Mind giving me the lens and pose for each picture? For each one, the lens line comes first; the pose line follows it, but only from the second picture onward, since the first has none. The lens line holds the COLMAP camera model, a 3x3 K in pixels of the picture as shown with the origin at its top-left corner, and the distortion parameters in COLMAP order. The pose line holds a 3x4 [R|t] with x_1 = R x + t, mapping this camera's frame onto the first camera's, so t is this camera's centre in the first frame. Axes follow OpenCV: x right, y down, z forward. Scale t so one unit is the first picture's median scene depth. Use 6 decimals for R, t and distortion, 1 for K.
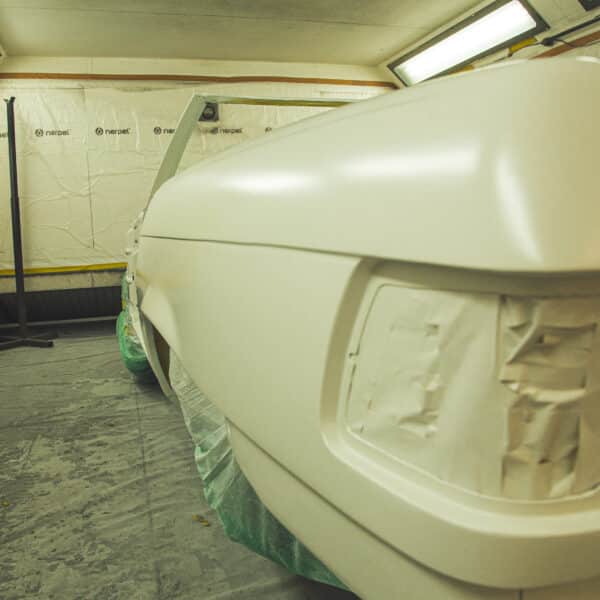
lens RADIAL K [[631.2, 0, 301.3], [0, 631.2, 299.1], [0, 0, 1]] dist [-0.087900, 0.000000]
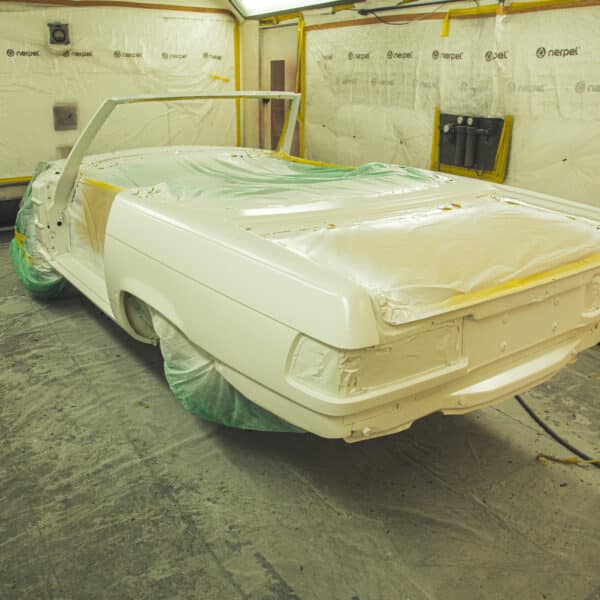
lens RADIAL K [[631.2, 0, 306.4], [0, 631.2, 301.8], [0, 0, 1]] dist [-0.087900, 0.000000]
pose [[0.956887, -0.056439, 0.284925, -0.206298], [-0.004701, 0.977803, 0.209475, -0.230298], [-0.290423, -0.201783, 0.935381, -0.541308]]
